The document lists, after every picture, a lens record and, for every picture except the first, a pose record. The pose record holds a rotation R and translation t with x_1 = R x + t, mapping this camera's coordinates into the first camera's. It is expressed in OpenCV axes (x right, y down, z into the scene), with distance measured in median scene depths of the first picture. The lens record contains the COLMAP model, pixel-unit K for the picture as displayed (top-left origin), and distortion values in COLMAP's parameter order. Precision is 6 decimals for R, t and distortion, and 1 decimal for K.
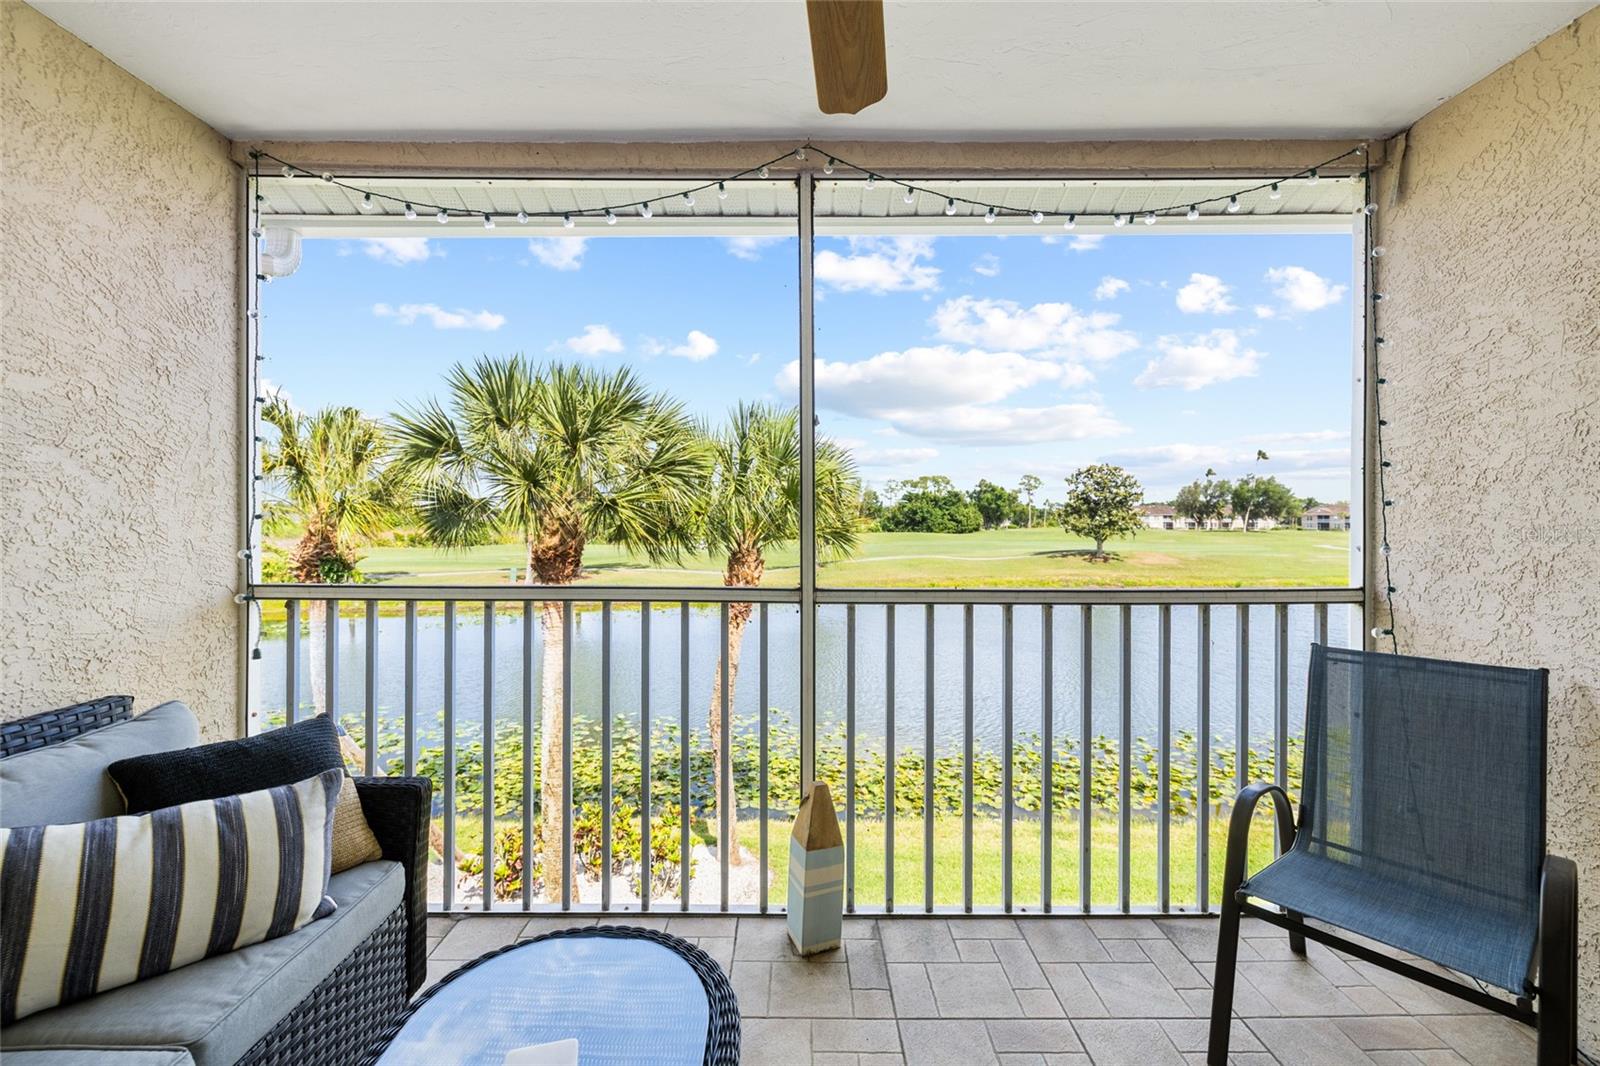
lens RADIAL K [[681.3, 0, 801.0], [0, 681.3, 514.1], [0, 0, 1]] dist [0.001638, 0.000318]
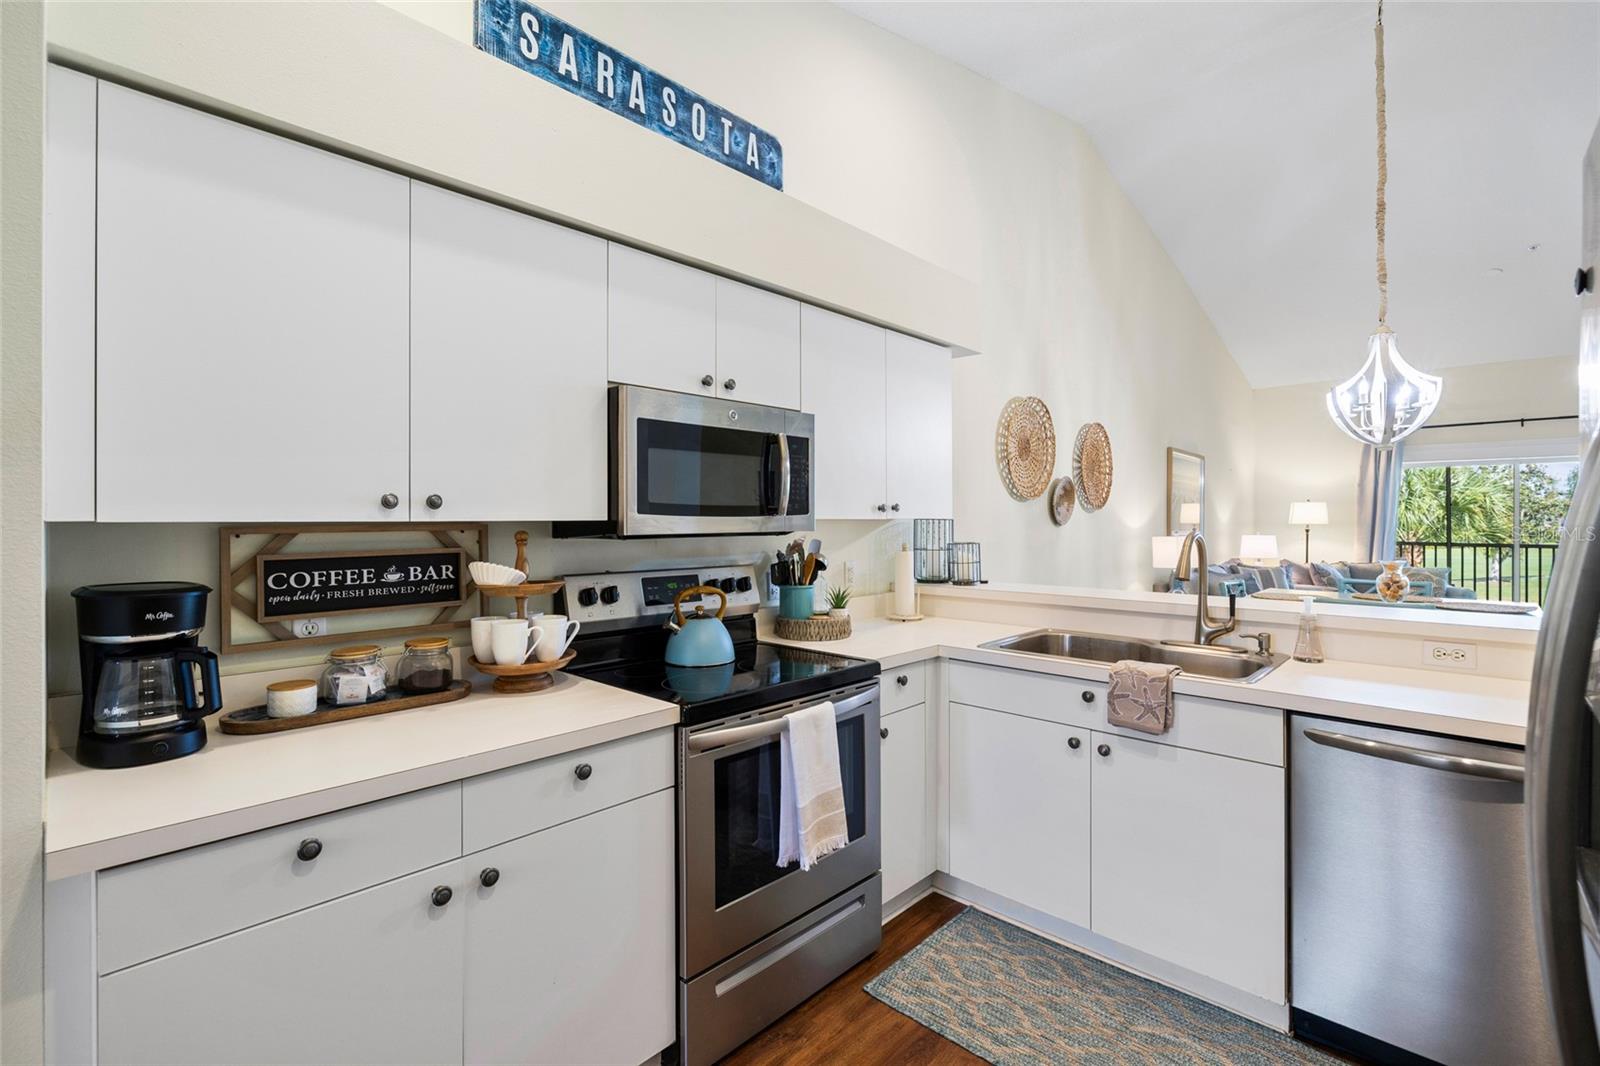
lens RADIAL K [[716.3, 0, 803.6], [0, 716.3, 517.8], [0, 0, 1]] dist [-0.005722, 0.000359]
pose [[0.727997, -0.001135, -0.685580, 0.041972], [0.003542, 0.999992, 0.002106, -0.024386], [0.685572, -0.003962, 0.727994, -1.640938]]
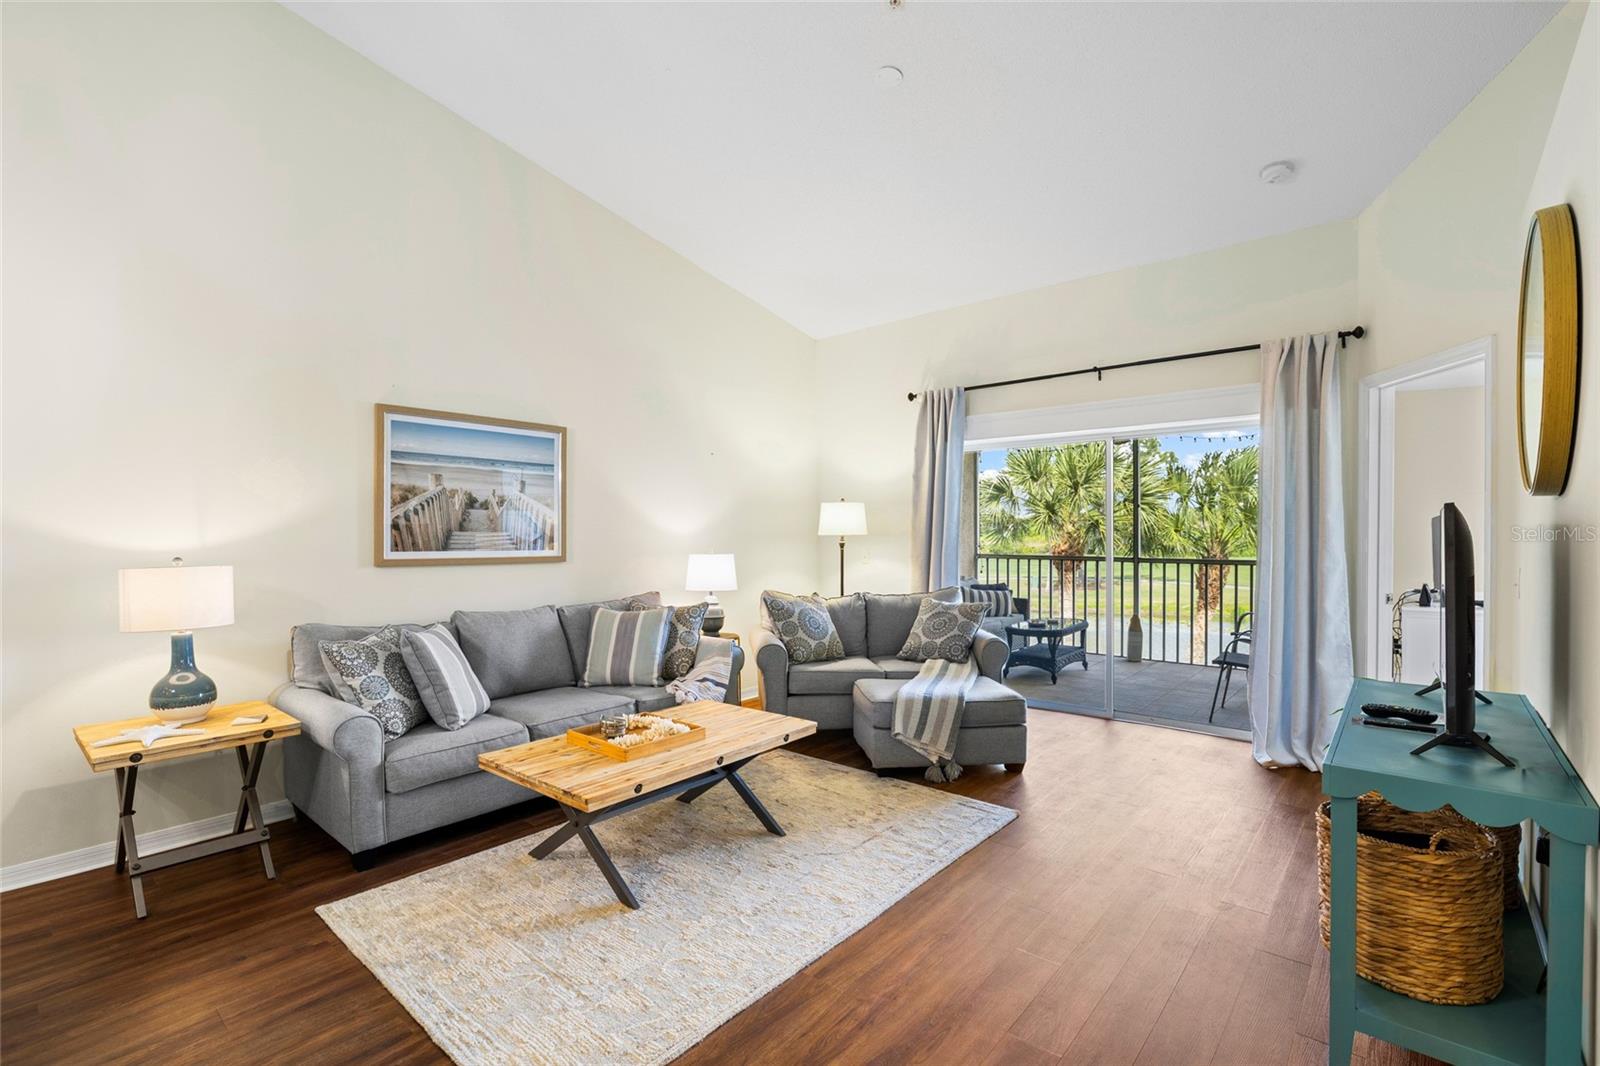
lens RADIAL K [[727.6, 0, 789.3], [0, 727.6, 540.9], [0, 0, 1]] dist [-0.008050, 0.000087]
pose [[0.751232, 0.005651, -0.660014, 0.329998], [0.010790, 0.999725, 0.020841, -0.019499], [0.659950, -0.022778, 0.750964, -0.841278]]
